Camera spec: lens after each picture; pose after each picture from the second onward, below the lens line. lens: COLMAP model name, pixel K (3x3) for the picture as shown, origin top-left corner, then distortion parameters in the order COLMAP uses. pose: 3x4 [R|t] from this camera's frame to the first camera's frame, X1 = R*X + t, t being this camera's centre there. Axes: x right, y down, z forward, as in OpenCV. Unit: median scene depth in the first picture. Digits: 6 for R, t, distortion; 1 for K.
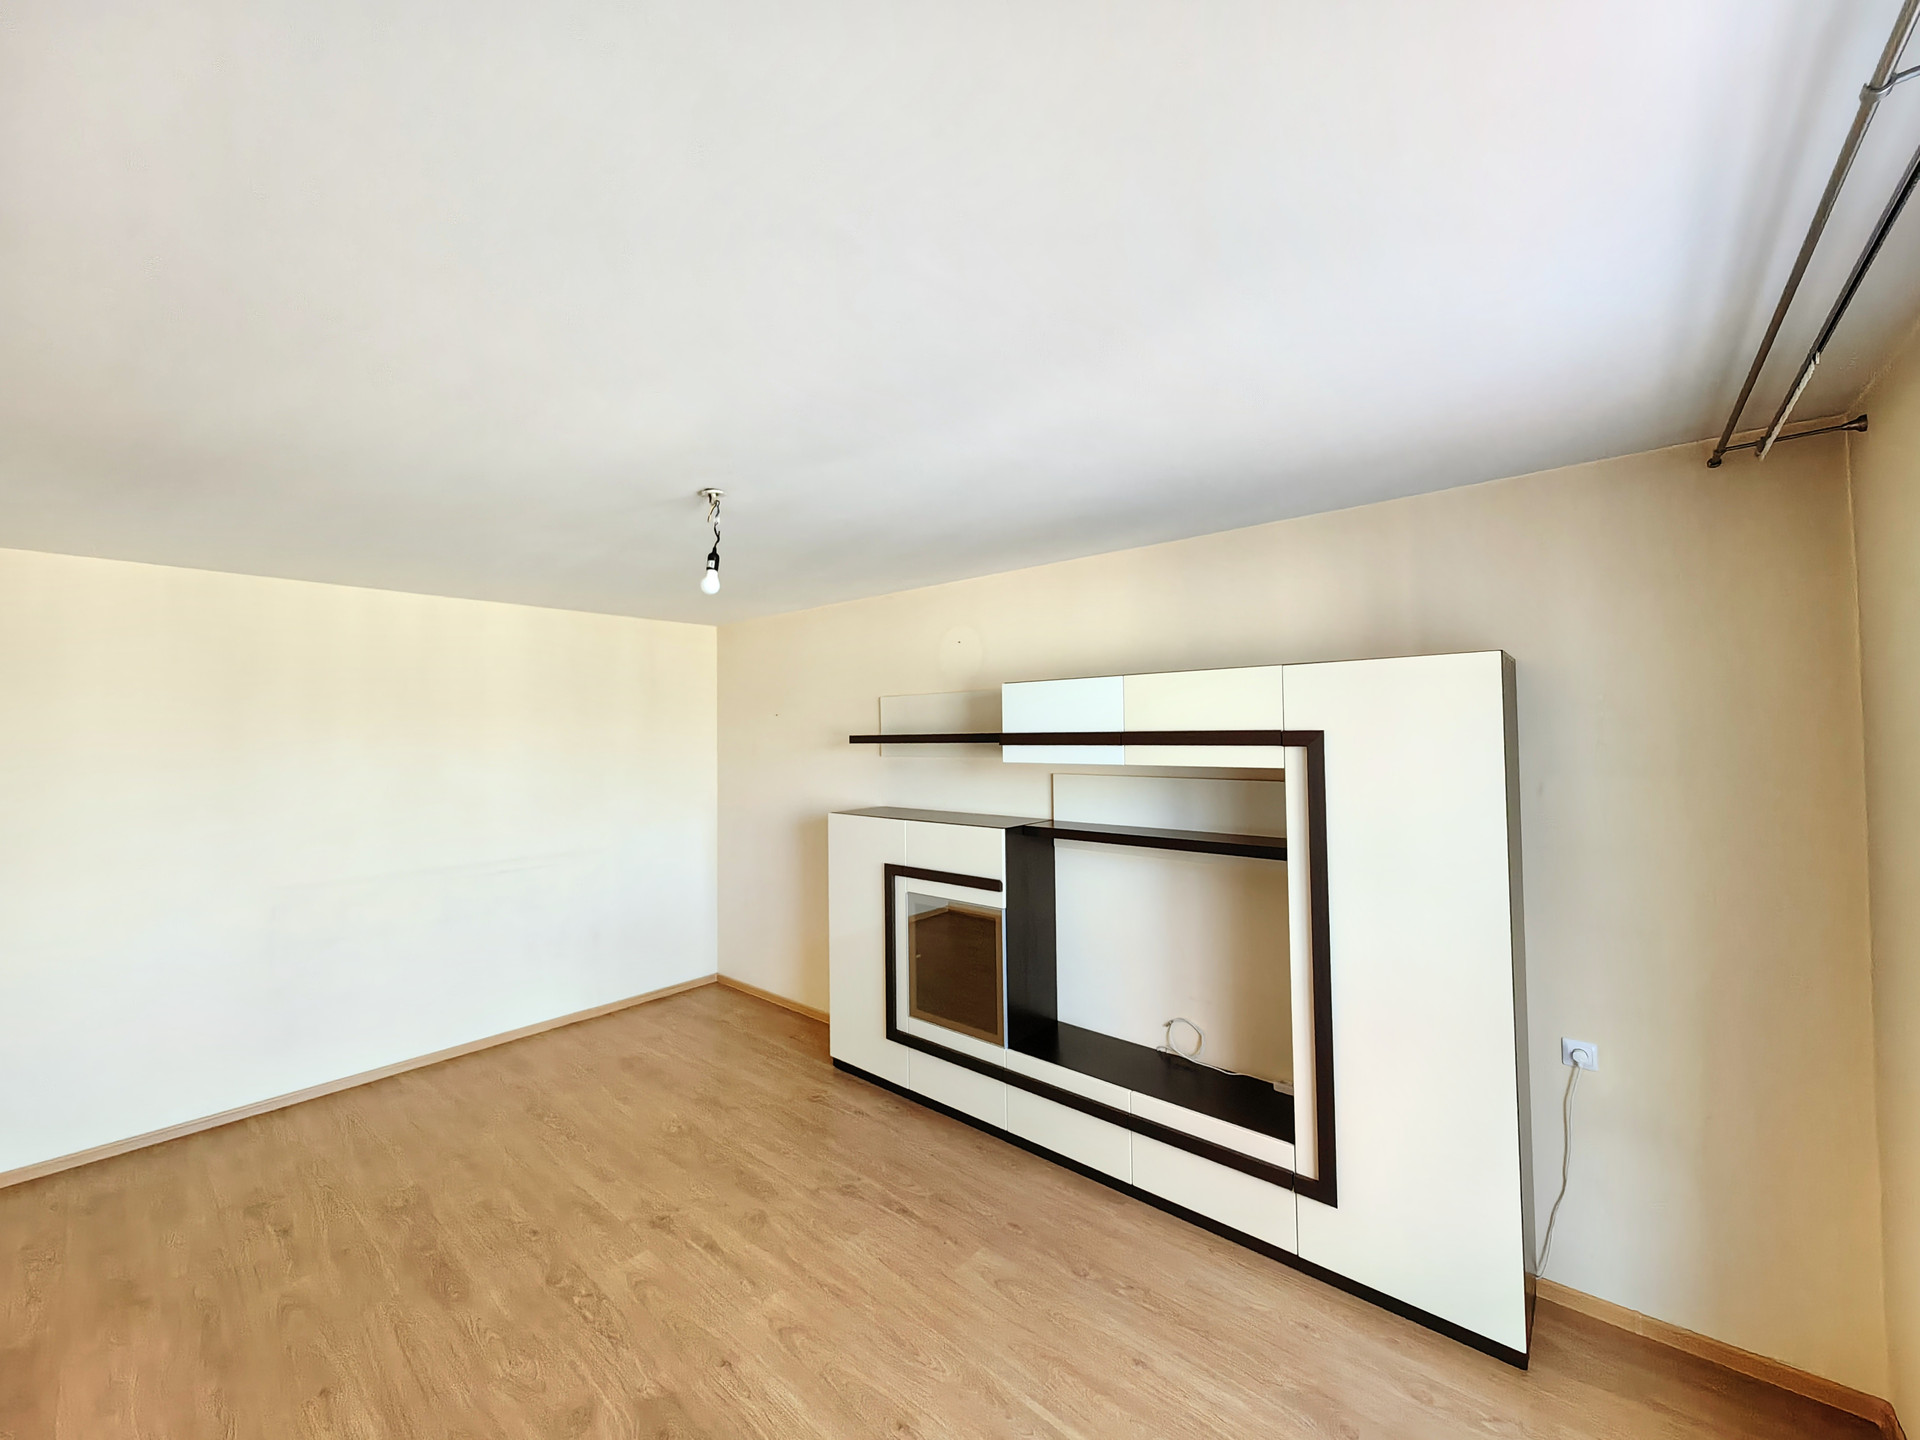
lens RADIAL K [[746.1, 0, 965.6], [0, 746.1, 713.5], [0, 0, 1]] dist [0.015054, 0.000029]
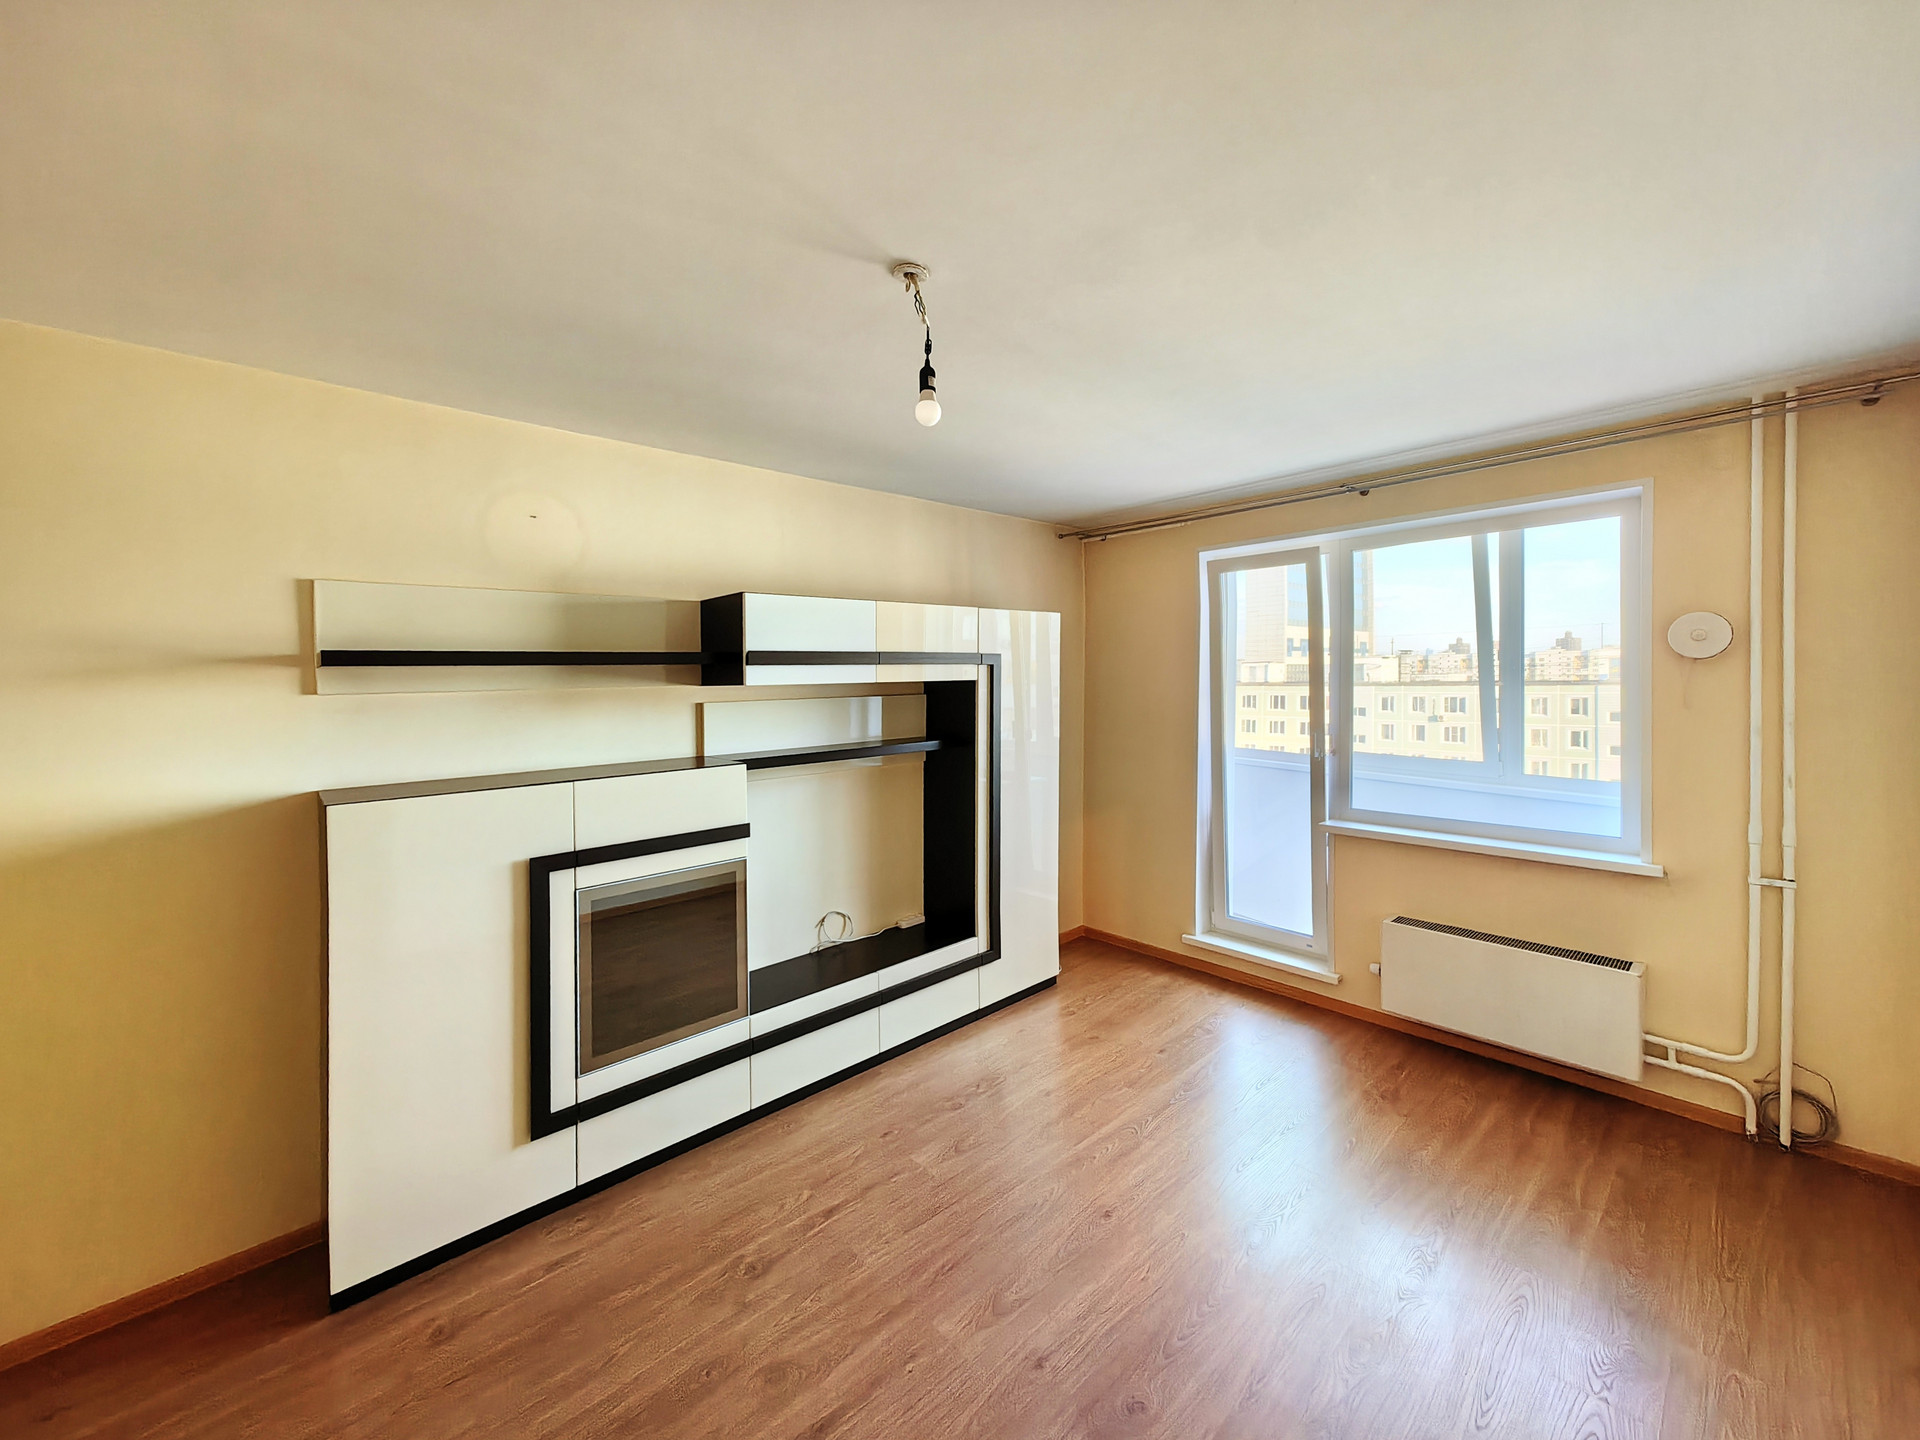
lens RADIAL K [[746.1, 0, 975.4], [0, 746.1, 682.6], [0, 0, 1]] dist [0.015054, 0.000029]
pose [[0.107407, -0.001730, 0.994214, -0.872283], [-0.017081, 0.999848, 0.003585, 0.062495], [-0.994068, -0.017367, 0.107361, 0.735598]]
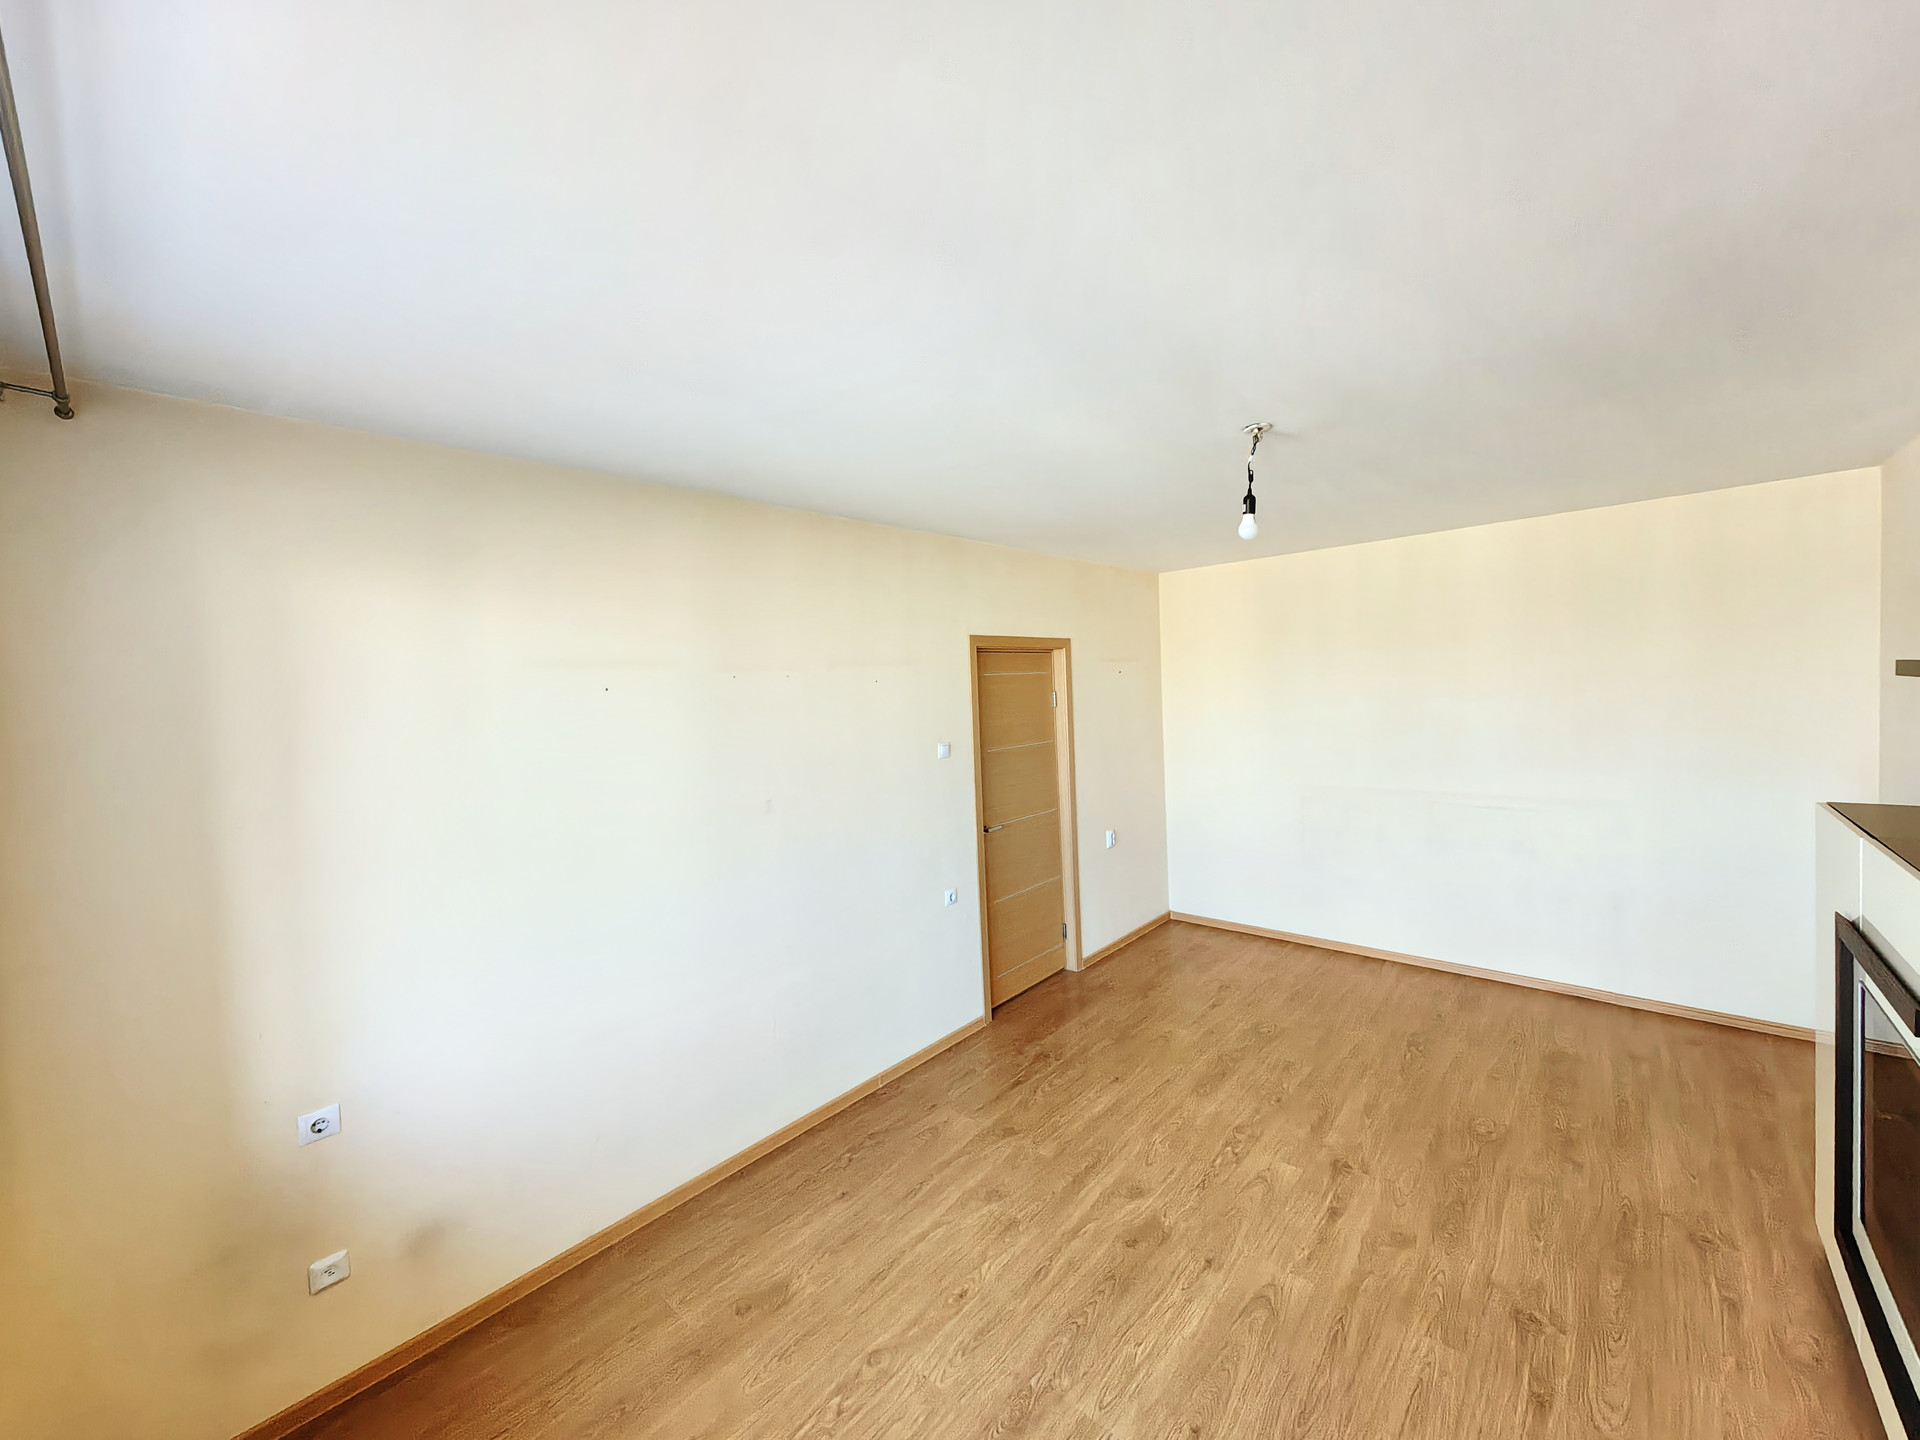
lens RADIAL K [[746.1, 0, 956.7], [0, 746.1, 725.3], [0, 0, 1]] dist [0.015054, 0.000029]
pose [[-0.022879, 0.064741, -0.997640, 0.542149], [0.074619, 0.995228, 0.062874, -0.010157], [0.996950, -0.073004, -0.027601, 0.533725]]
